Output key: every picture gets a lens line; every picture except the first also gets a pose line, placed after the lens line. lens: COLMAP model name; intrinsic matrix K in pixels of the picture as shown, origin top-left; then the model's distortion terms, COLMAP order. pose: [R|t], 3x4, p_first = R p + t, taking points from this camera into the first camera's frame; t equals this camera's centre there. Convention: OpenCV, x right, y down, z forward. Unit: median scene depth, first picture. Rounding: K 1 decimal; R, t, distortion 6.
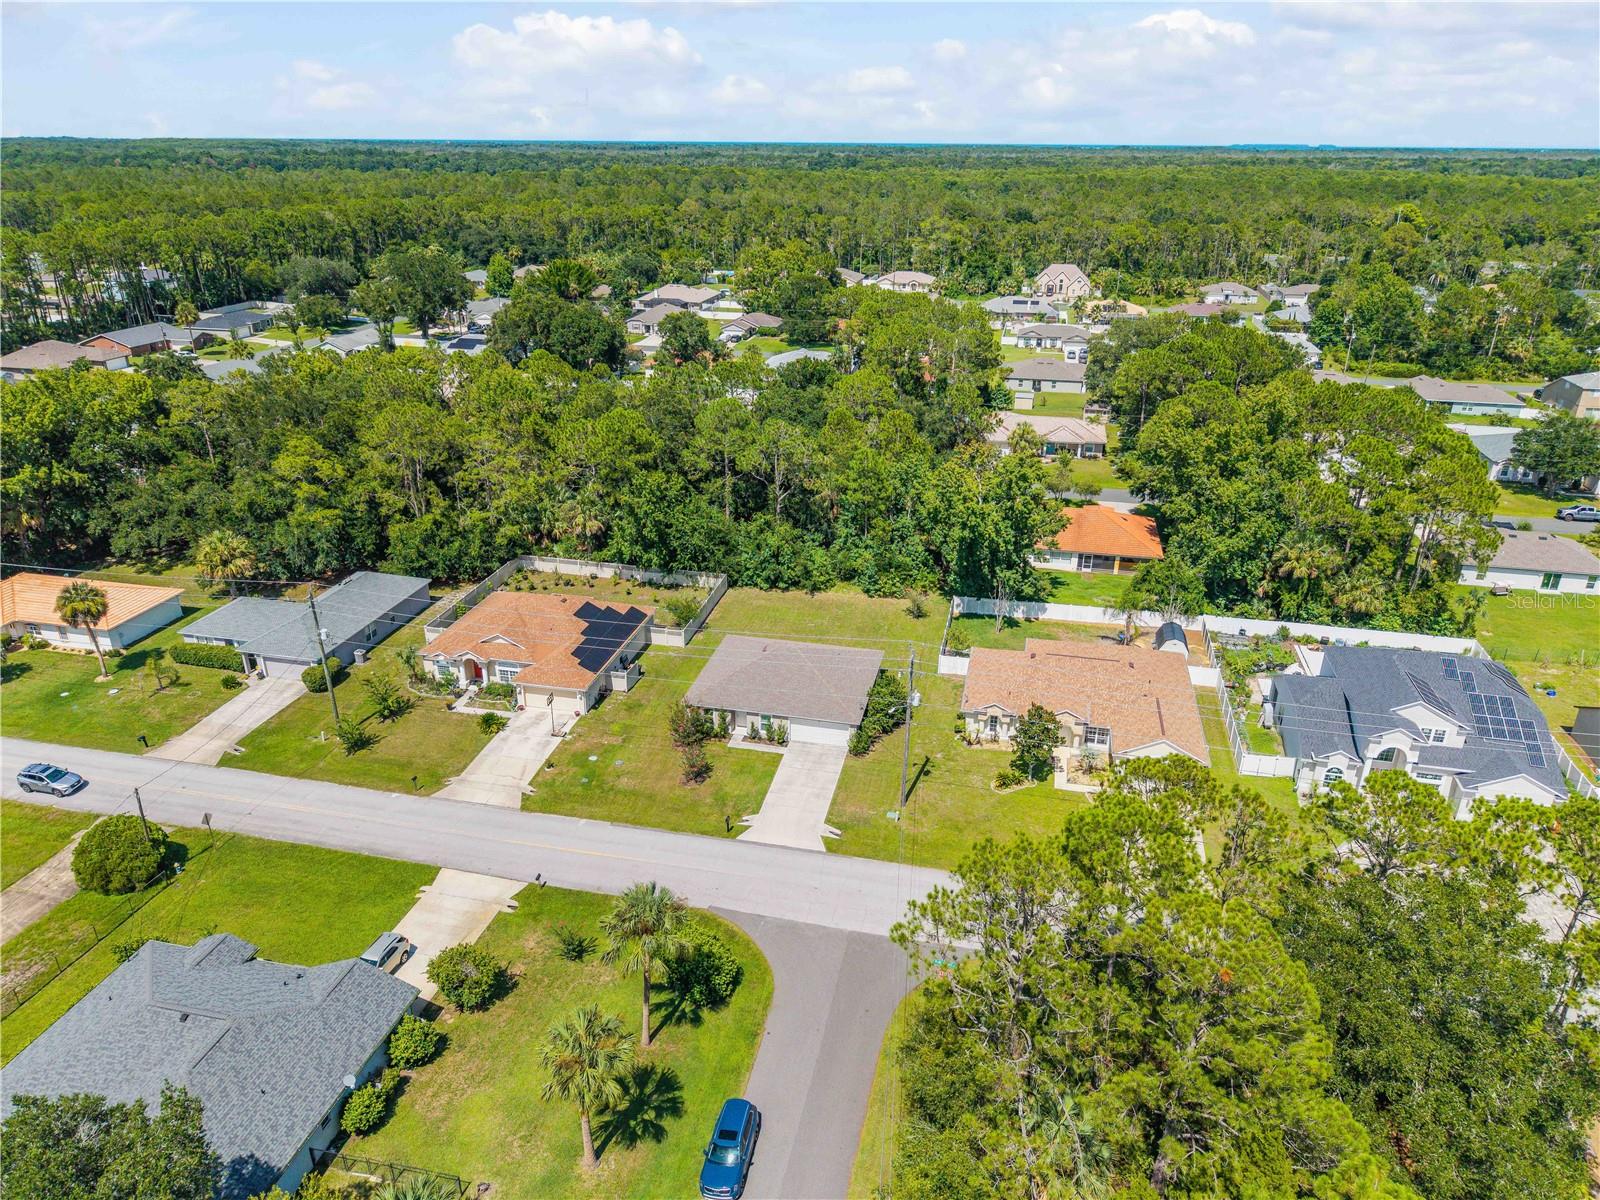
lens RADIAL K [[1041.9, 0, 816.1], [0, 1041.9, 626.6], [0, 0, 1]] dist [0.072144, -0.002770]
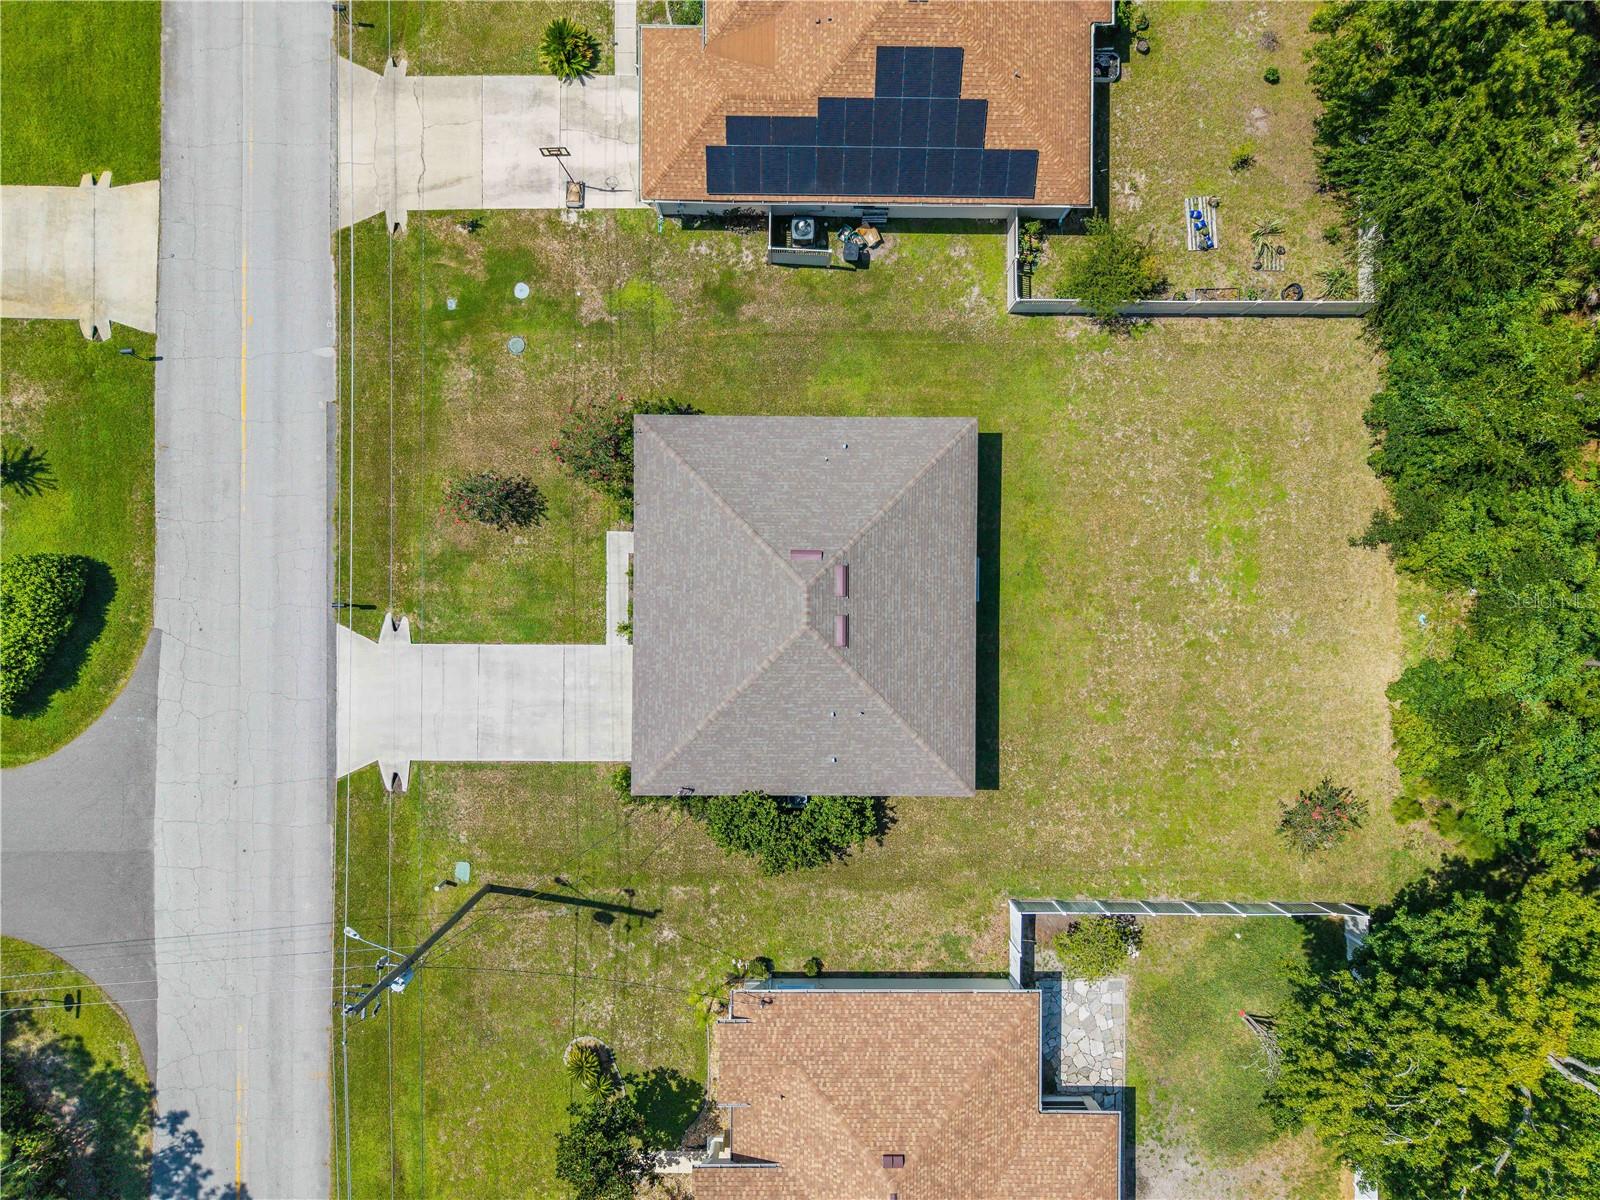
lens RADIAL K [[1075.3, 0, 800.0], [0, 1075.3, 600.0], [0, 0, 1]] dist [0.013247, -0.008719]
pose [[0.200511, 0.979646, -0.009464, -0.022407], [-0.425007, 0.095685, 0.900119, -0.321661], [0.882703, -0.176462, 0.435542, 0.683501]]
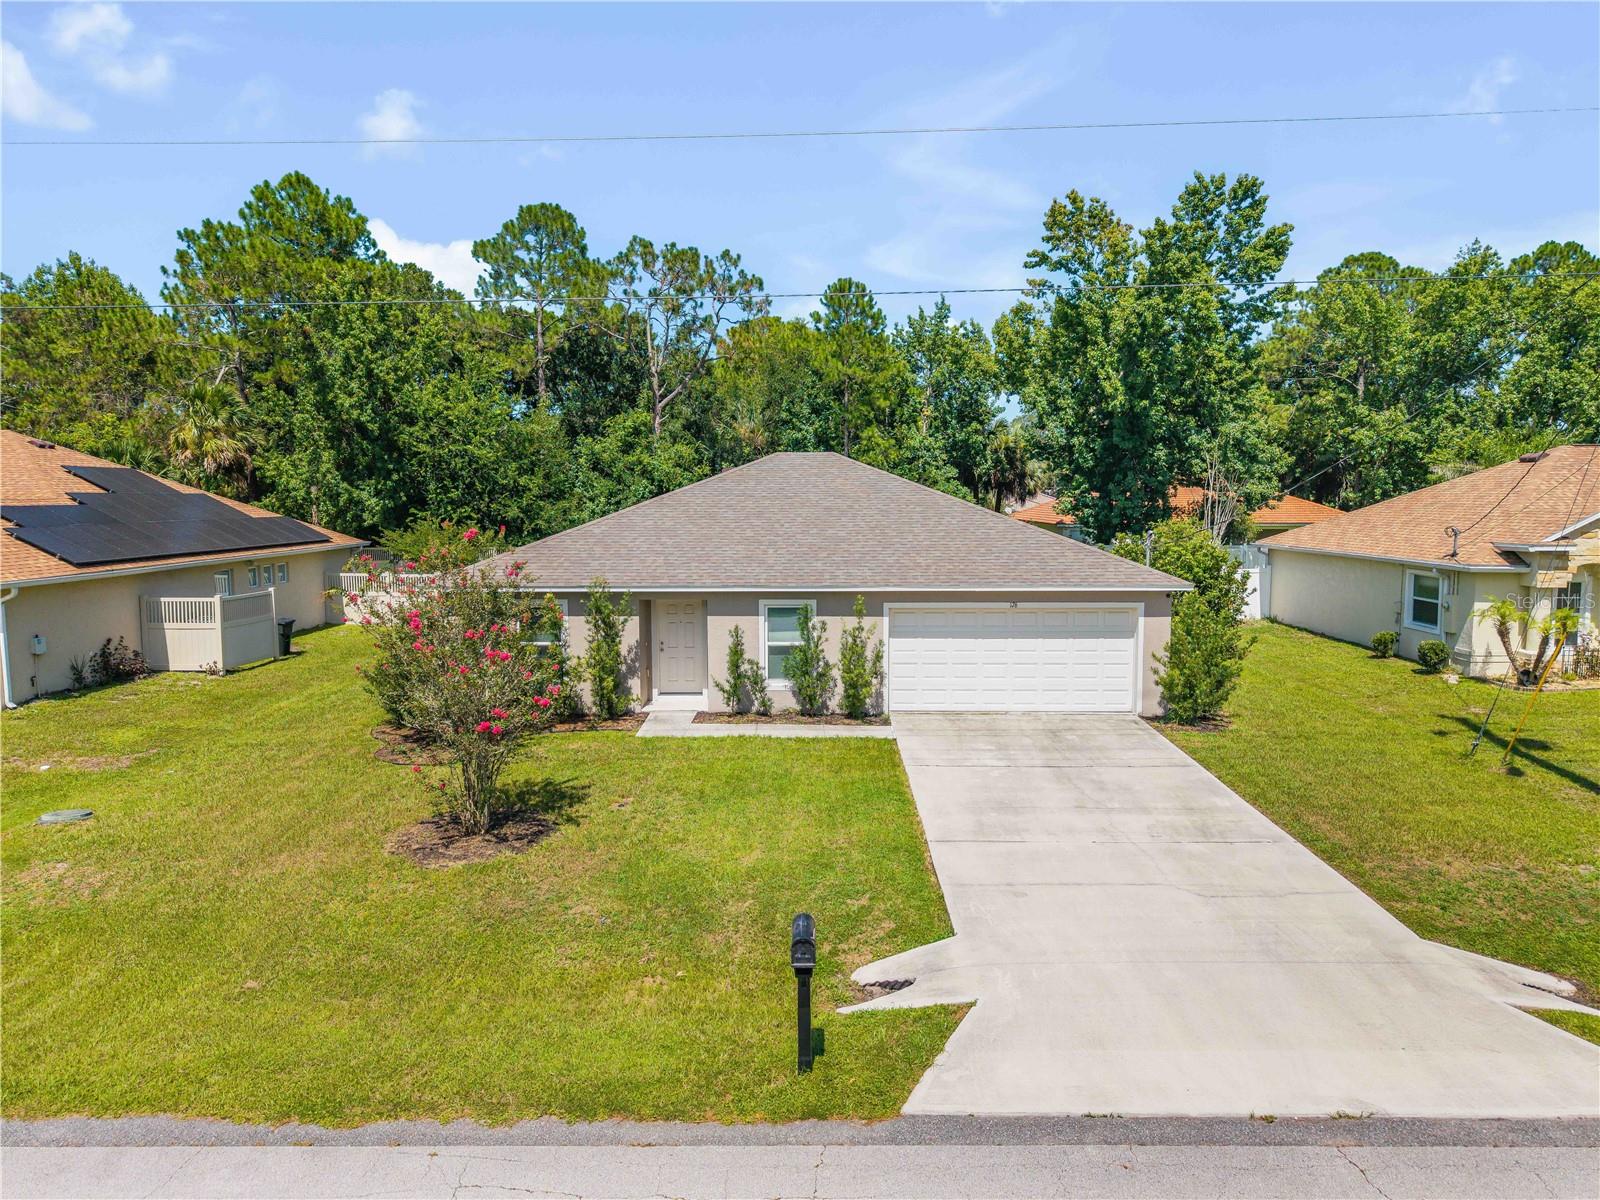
lens RADIAL K [[1075.3, 0, 800.0], [0, 1075.3, 600.0], [0, 0, 1]] dist [0.013247, -0.008719]
pose [[0.980731, -0.037470, 0.191738, -0.075459], [0.097725, 0.943915, -0.315397, 0.131795], [-0.169166, 0.328057, 0.929388, 0.620811]]
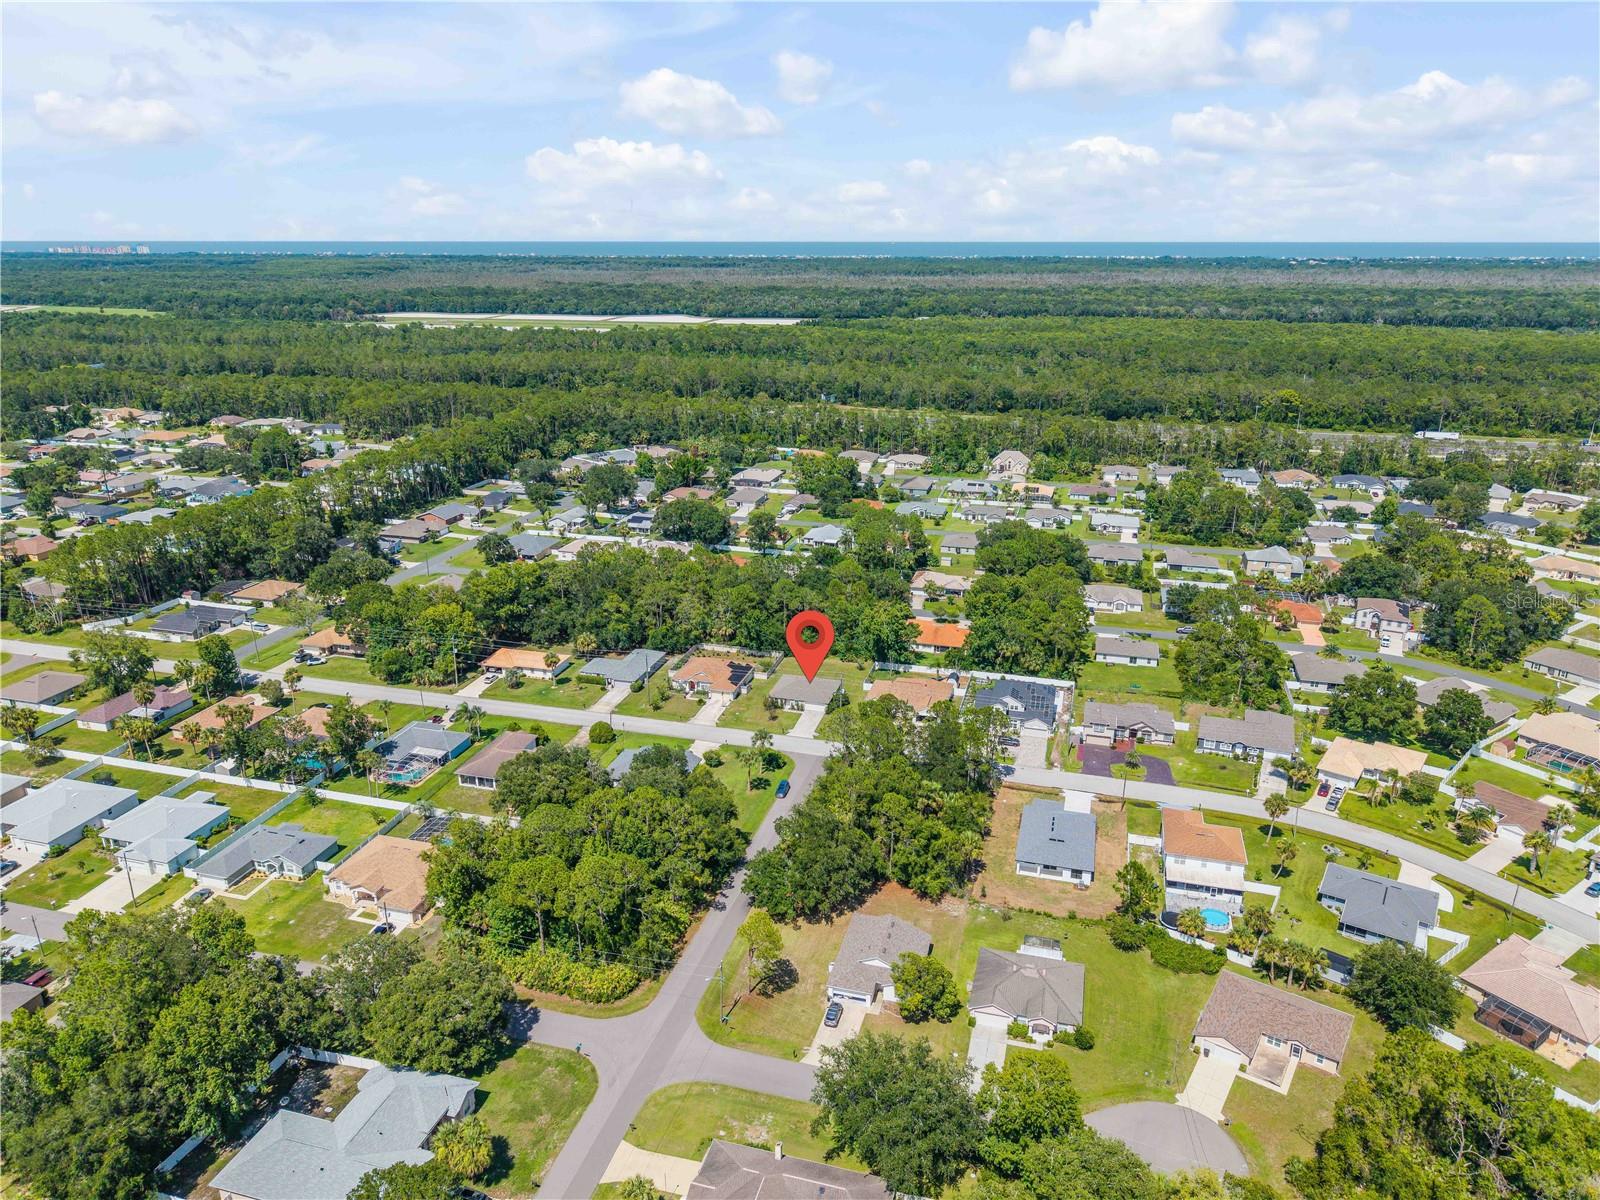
lens RADIAL K [[1075.3, 0, 800.0], [0, 1075.3, 600.0], [0, 0, 1]] dist [0.013247, -0.008719]
pose [[0.997573, 0.010540, -0.068833, 0.131600], [-0.017681, 0.994424, -0.103966, 0.095935], [0.067353, 0.104930, 0.992196, -1.596619]]
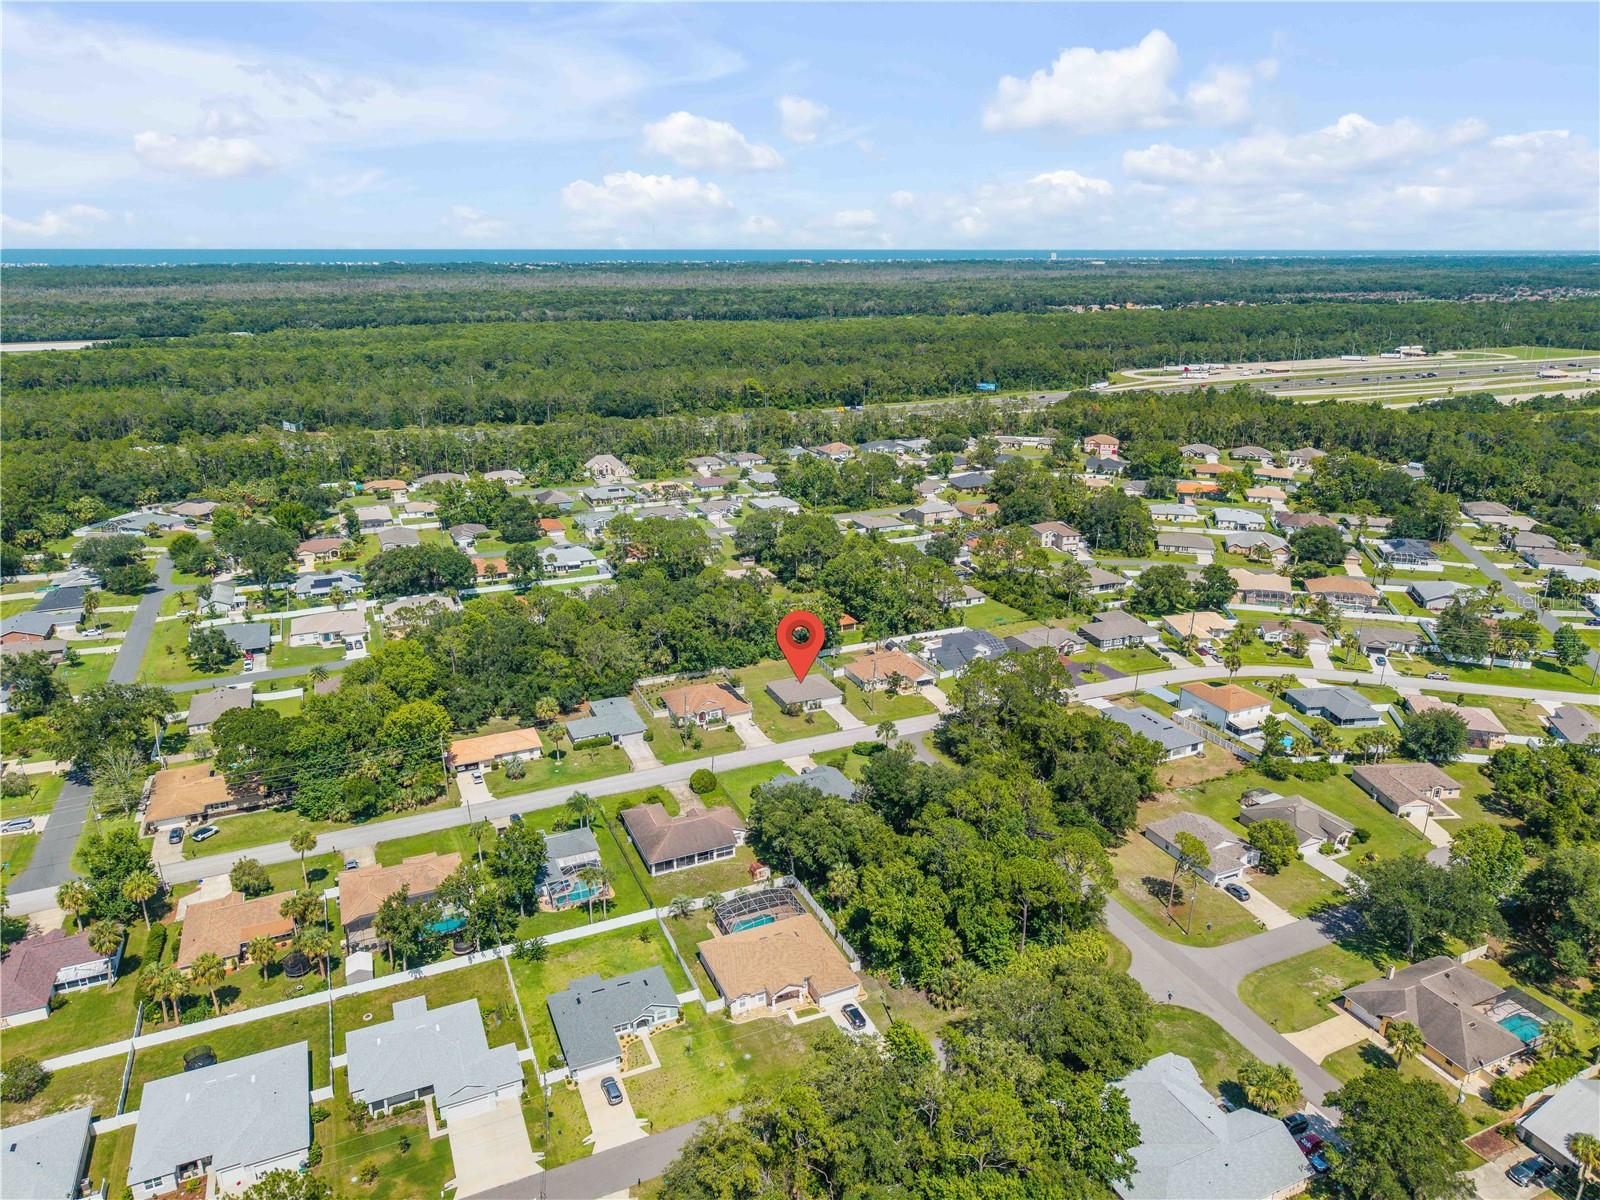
lens RADIAL K [[1075.3, 0, 800.0], [0, 1075.3, 600.0], [0, 0, 1]] dist [0.013247, -0.008719]
pose [[0.808210, -0.194906, 0.555706, -1.380771], [0.252268, 0.967263, -0.027640, -0.089844], [-0.532126, 0.162525, 0.830919, -1.243375]]
